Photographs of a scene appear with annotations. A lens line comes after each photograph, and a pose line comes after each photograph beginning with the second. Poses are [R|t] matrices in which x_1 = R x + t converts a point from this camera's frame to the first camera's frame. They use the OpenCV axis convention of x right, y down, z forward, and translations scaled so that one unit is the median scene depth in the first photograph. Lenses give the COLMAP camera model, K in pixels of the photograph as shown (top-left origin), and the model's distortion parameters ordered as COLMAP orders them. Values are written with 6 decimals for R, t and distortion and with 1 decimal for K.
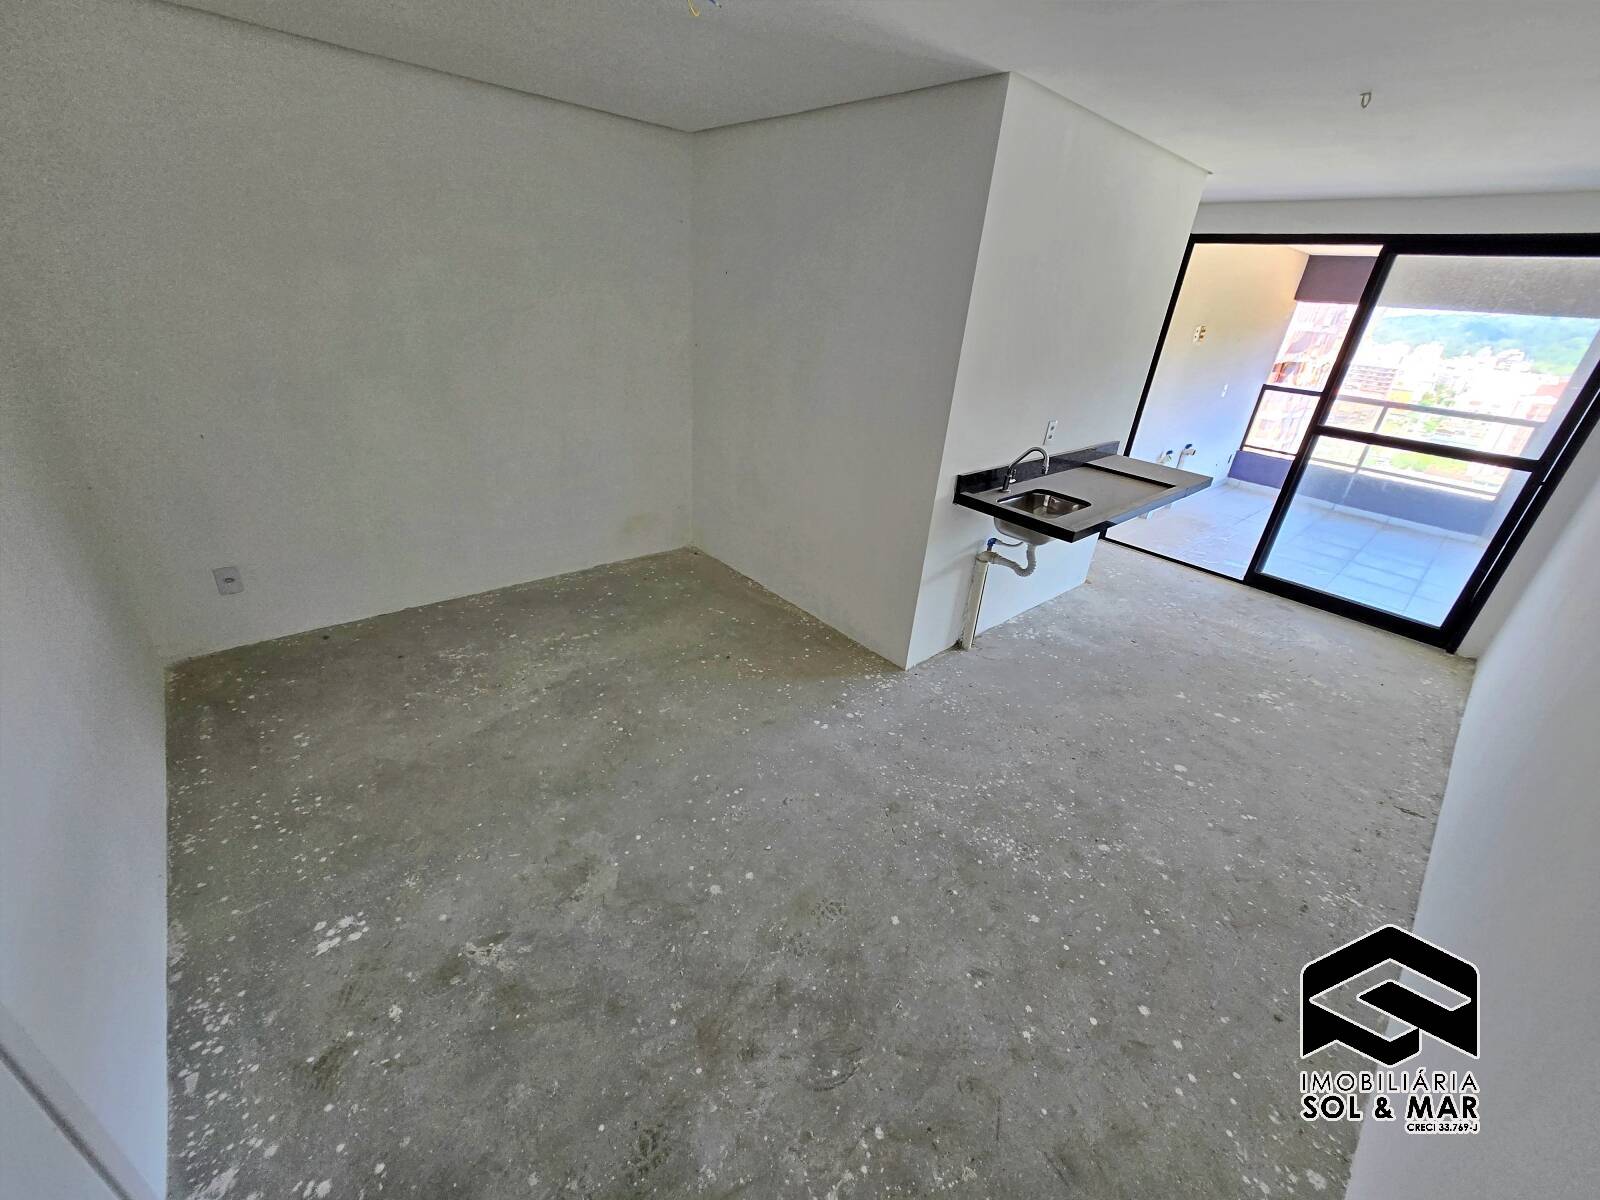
lens RADIAL K [[632.2, 0, 799.3], [0, 632.2, 594.5], [0, 0, 1]] dist [-0.001458, -0.000219]
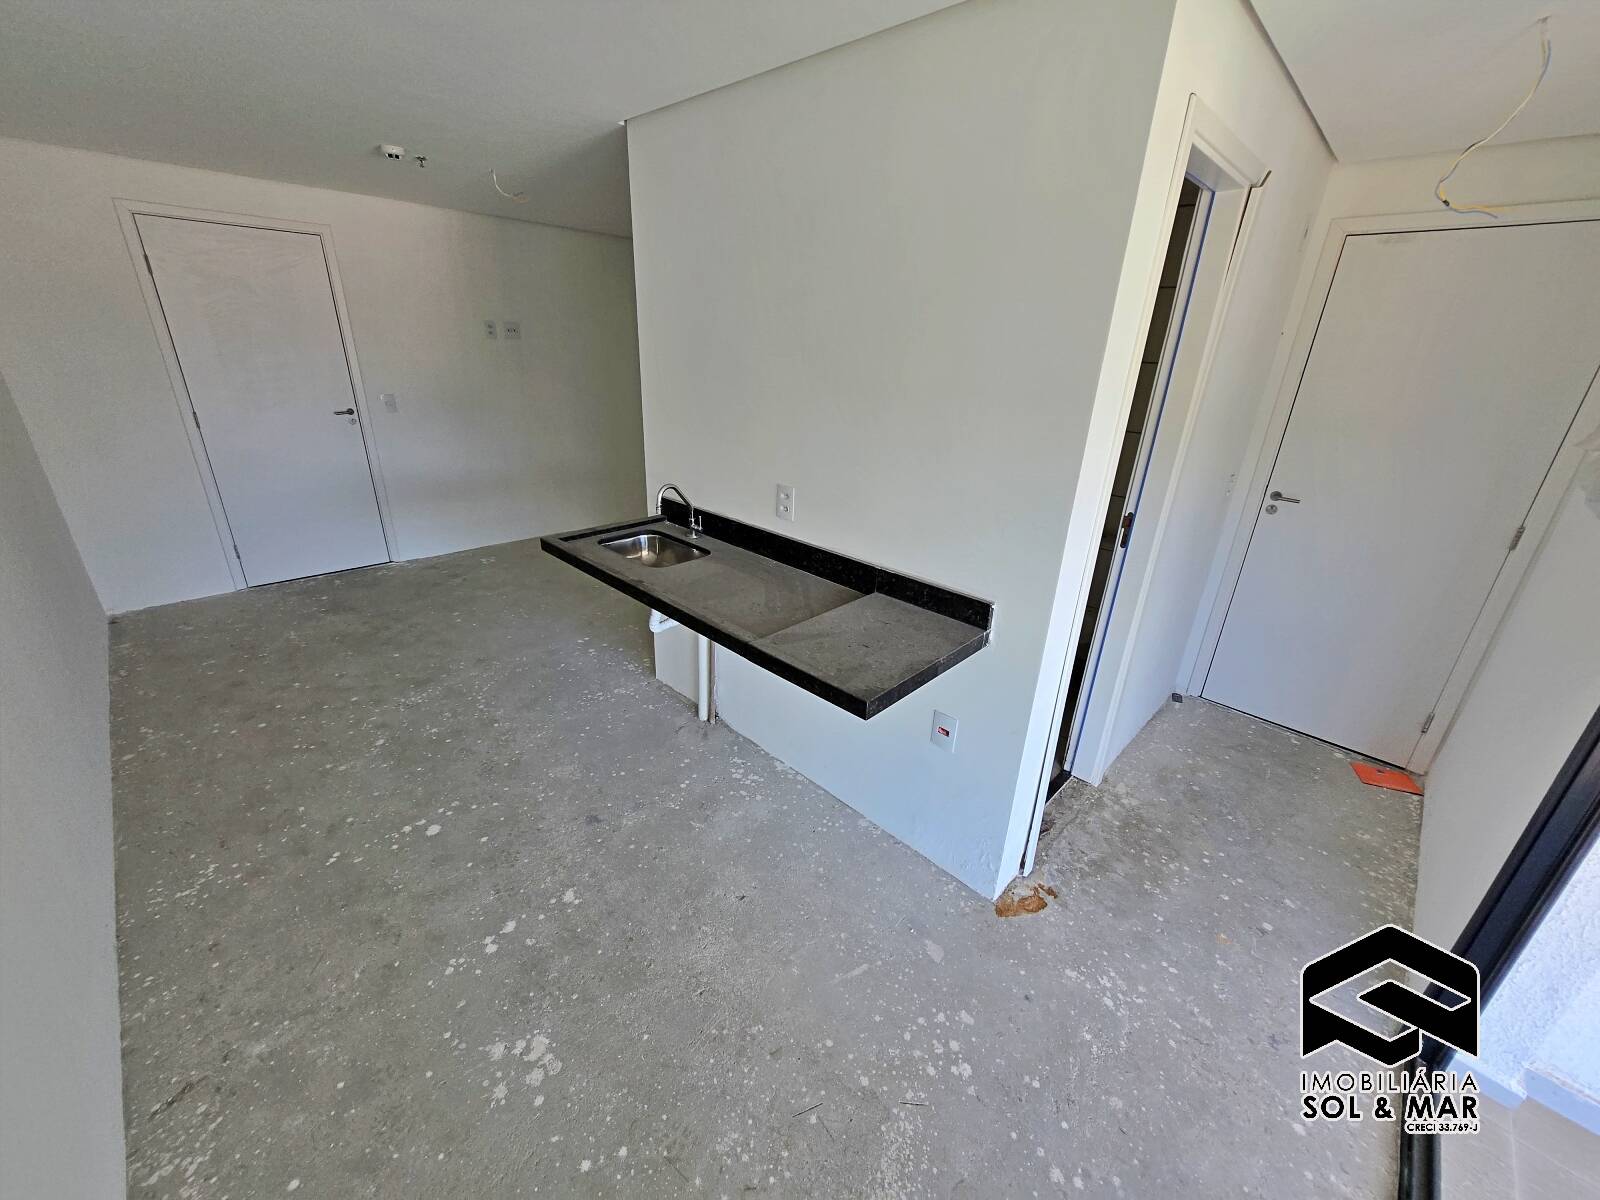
lens RADIAL K [[632.2, 0, 797.0], [0, 632.2, 596.5], [0, 0, 1]] dist [-0.001458, -0.000219]
pose [[0.070366, 0.312045, -0.947458, 1.584483], [-0.473272, 0.846547, 0.243662, -0.497565], [0.878102, 0.431260, 0.207250, 1.326596]]
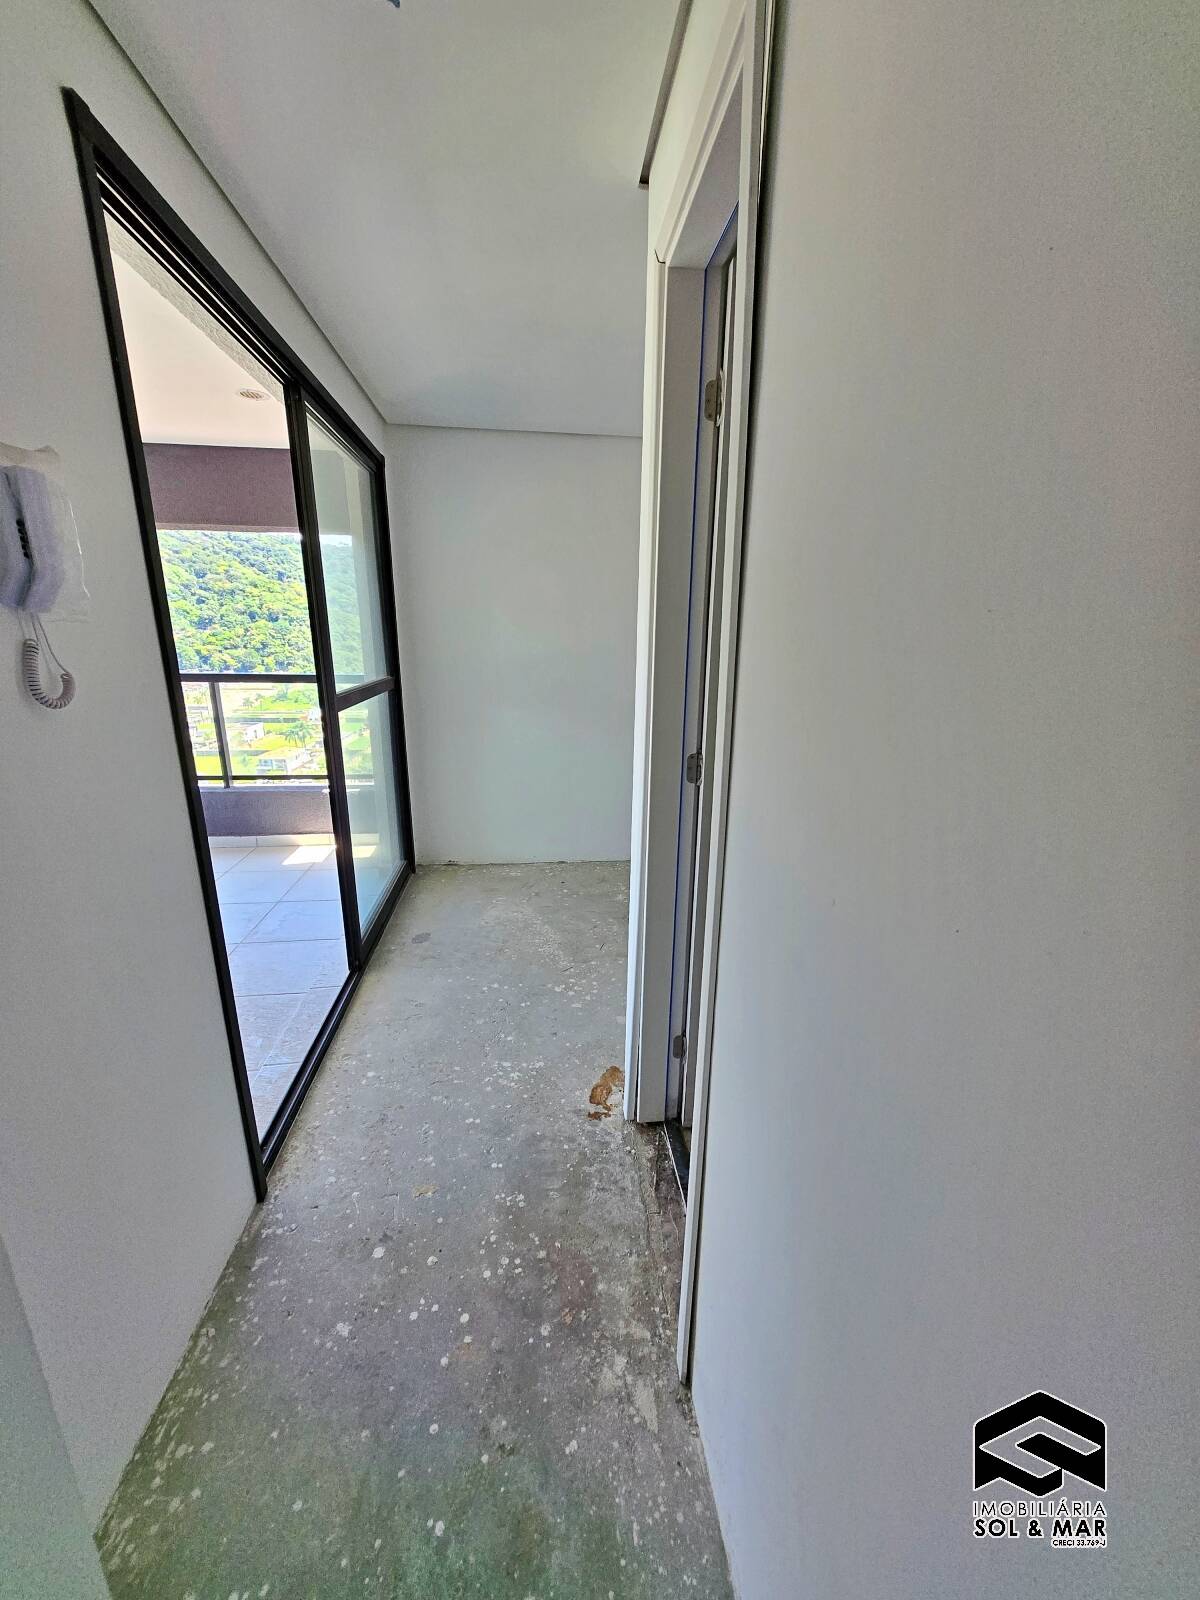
lens RADIAL K [[632.2, 0, 602.0], [0, 632.2, 805.0], [0, 0, 1]] dist [-0.001458, -0.000219]
pose [[-0.805389, -0.237697, 0.543000, 0.499555], [0.194771, 0.759083, 0.621174, -0.915055], [-0.559833, 0.606047, -0.565061, 2.256216]]
